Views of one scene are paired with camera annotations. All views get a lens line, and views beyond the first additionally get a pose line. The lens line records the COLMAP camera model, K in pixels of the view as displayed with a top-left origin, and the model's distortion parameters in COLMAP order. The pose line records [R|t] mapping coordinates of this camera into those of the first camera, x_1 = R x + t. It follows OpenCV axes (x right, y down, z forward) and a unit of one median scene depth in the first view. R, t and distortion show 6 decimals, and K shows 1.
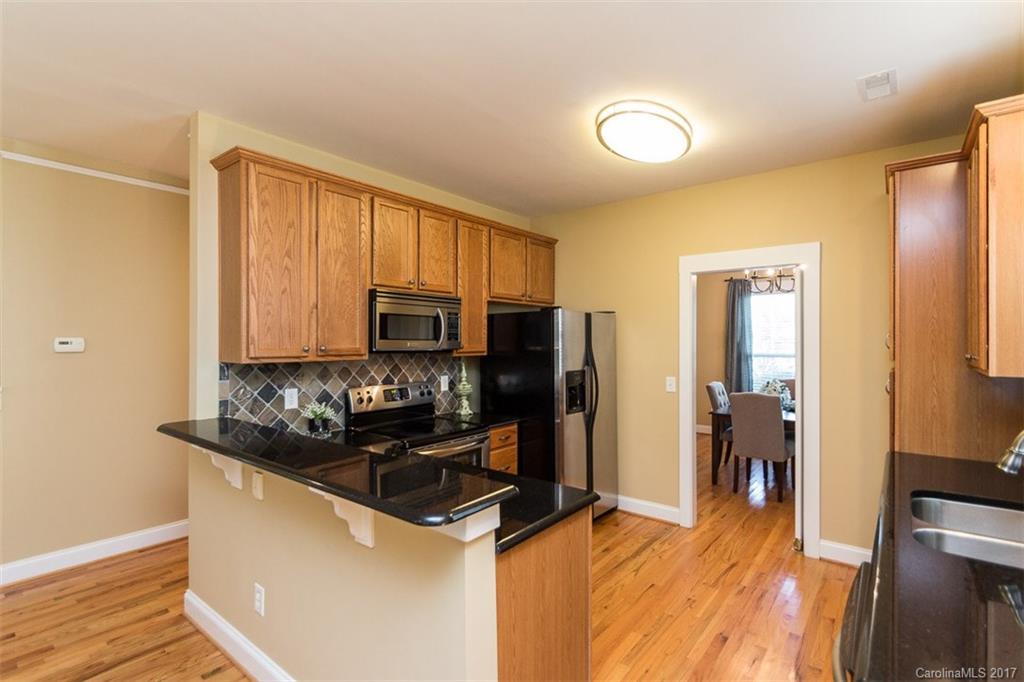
lens RADIAL K [[479.5, 0, 514.3], [0, 479.5, 341.3], [0, 0, 1]] dist [0.002386, -0.001287]
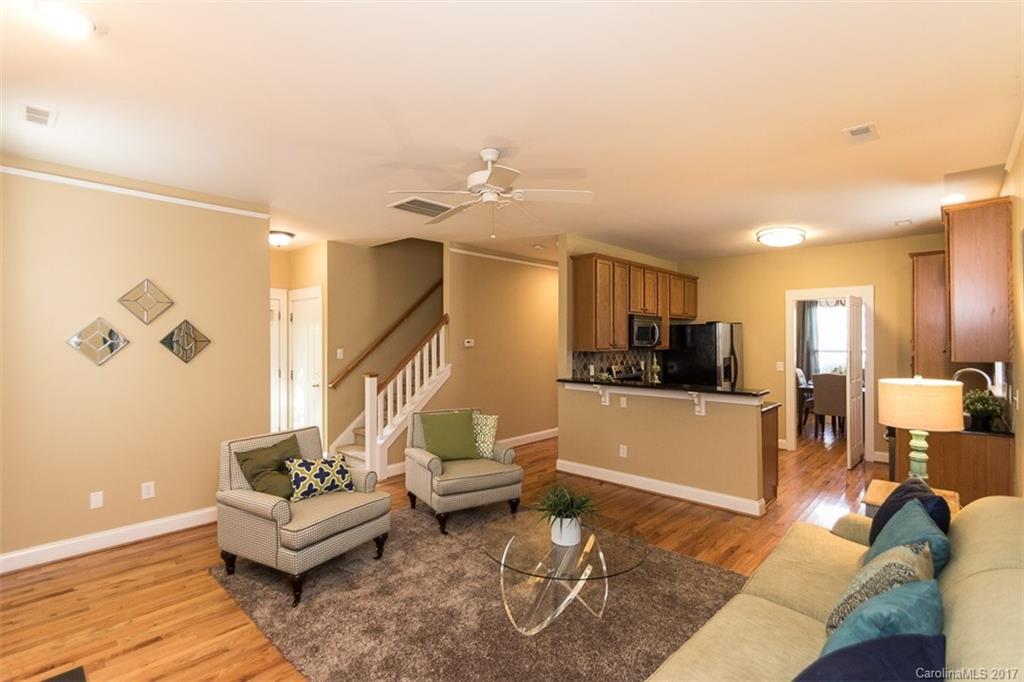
lens RADIAL K [[479.5, 0, 503.5], [0, 479.5, 339.9], [0, 0, 1]] dist [0.002386, -0.001287]
pose [[0.997396, 0.000375, -0.072115, -0.526352], [-0.000363, 1.000000, 0.000182, -0.003730], [0.072115, -0.000155, 0.997396, -0.758416]]
